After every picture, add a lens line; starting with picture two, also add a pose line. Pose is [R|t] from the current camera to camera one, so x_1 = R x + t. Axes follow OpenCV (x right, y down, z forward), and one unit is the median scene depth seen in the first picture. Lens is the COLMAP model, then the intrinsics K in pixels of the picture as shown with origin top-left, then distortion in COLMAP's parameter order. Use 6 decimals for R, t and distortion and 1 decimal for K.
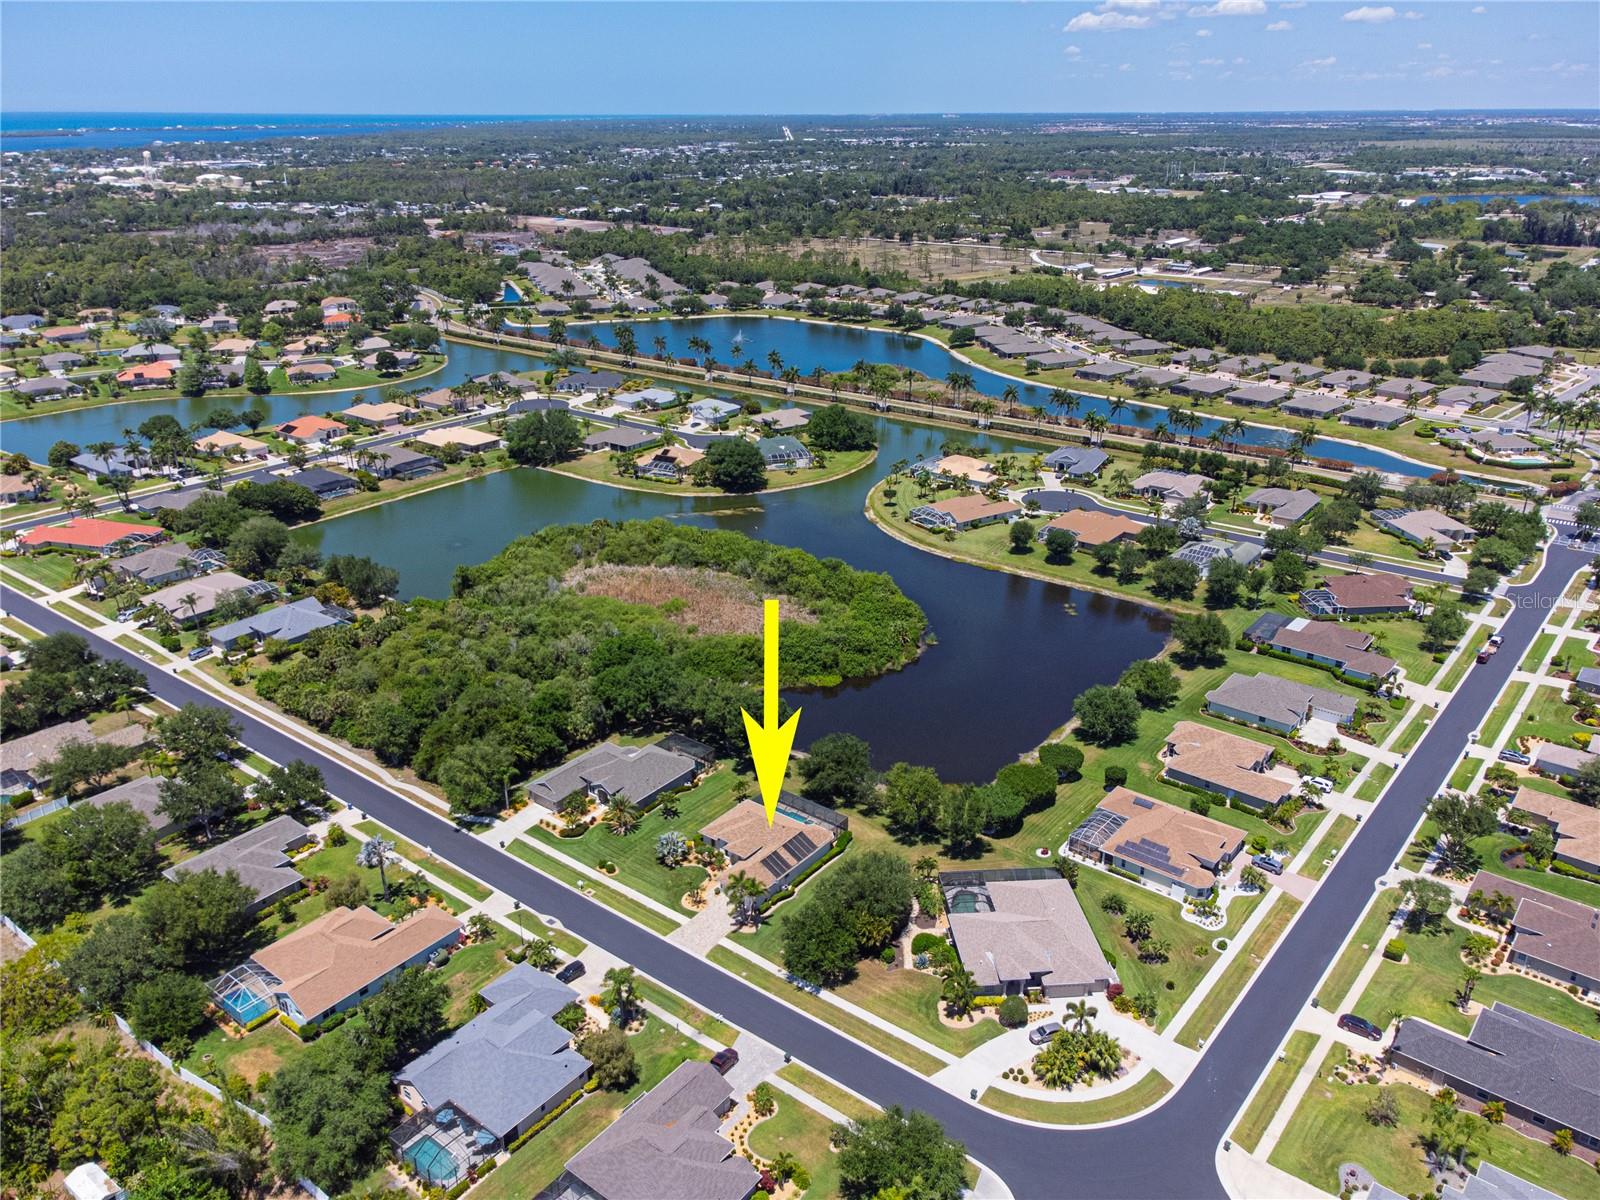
lens RADIAL K [[1188.0, 0, 800.0], [0, 1188.0, 600.0], [0, 0, 1]] dist [0.008357, -0.001856]
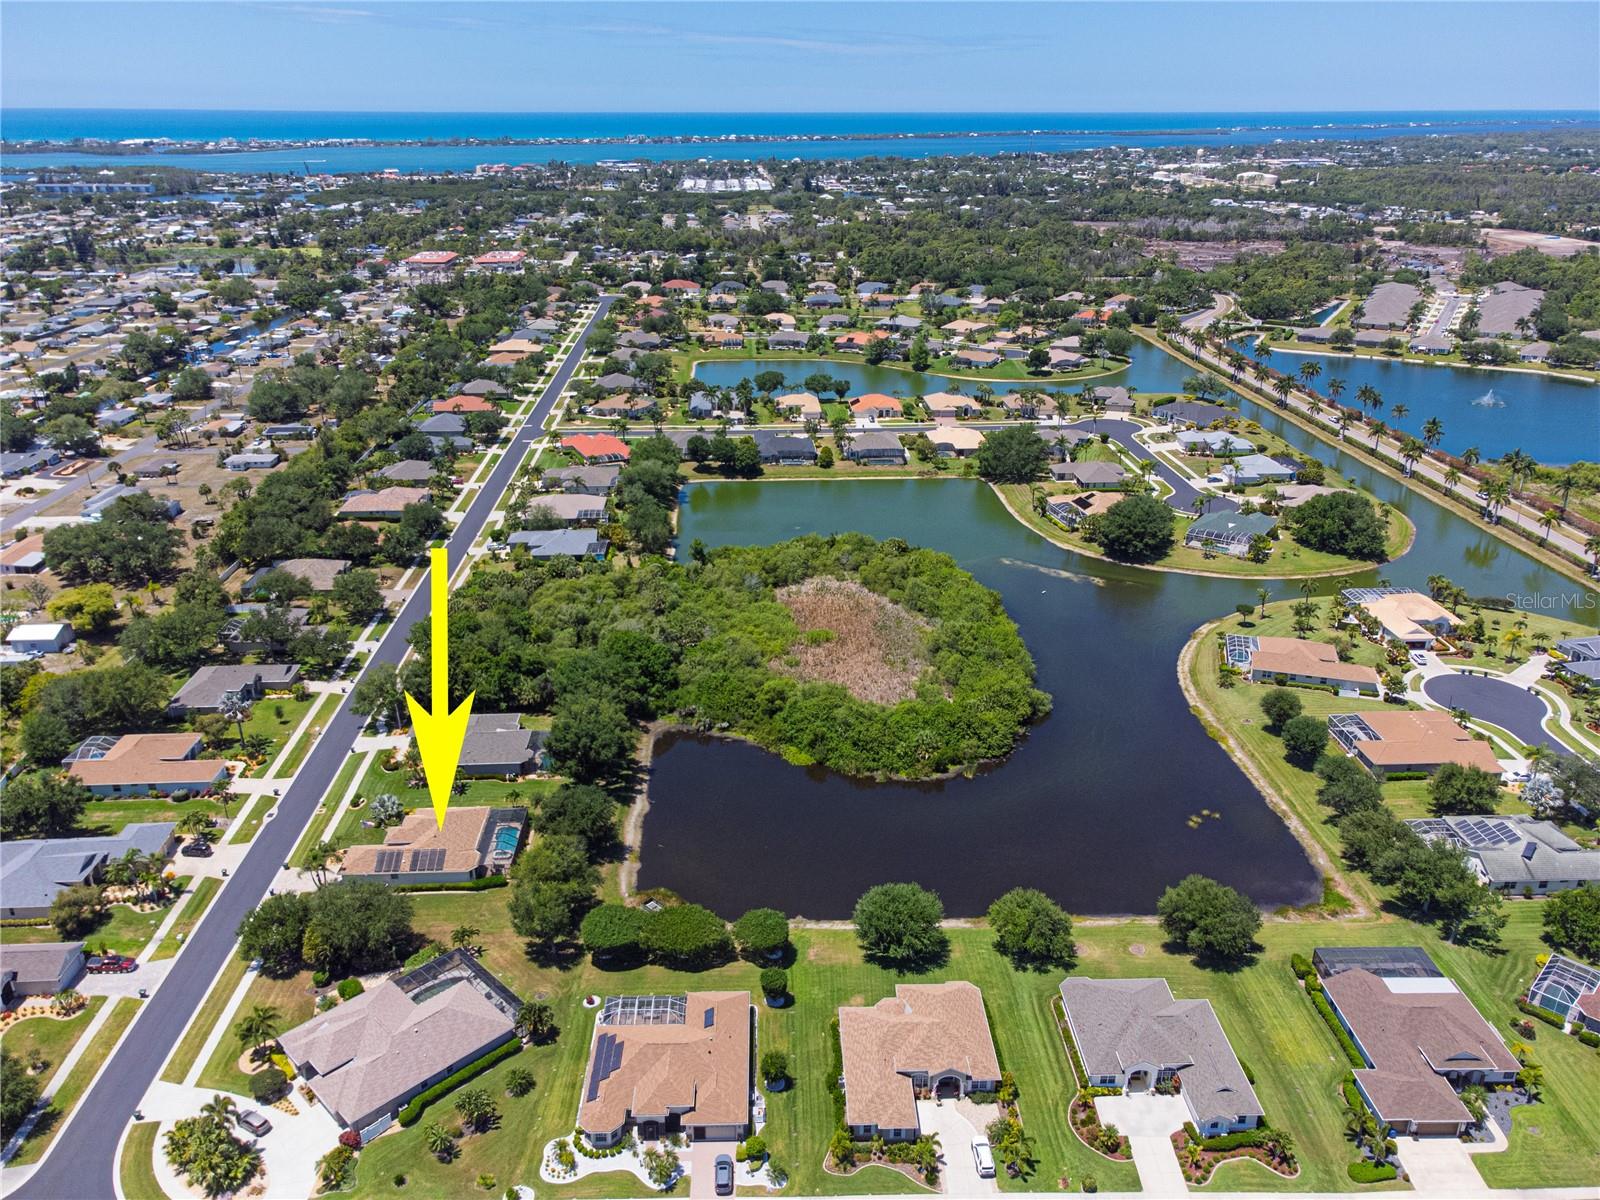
lens RADIAL K [[1188.0, 0, 800.0], [0, 1188.0, 600.0], [0, 0, 1]] dist [0.008357, -0.001856]
pose [[0.644920, 0.289537, -0.707281, 0.412004], [-0.289000, 0.949130, 0.125023, -0.103765], [0.707501, 0.123774, 0.695789, 0.250222]]
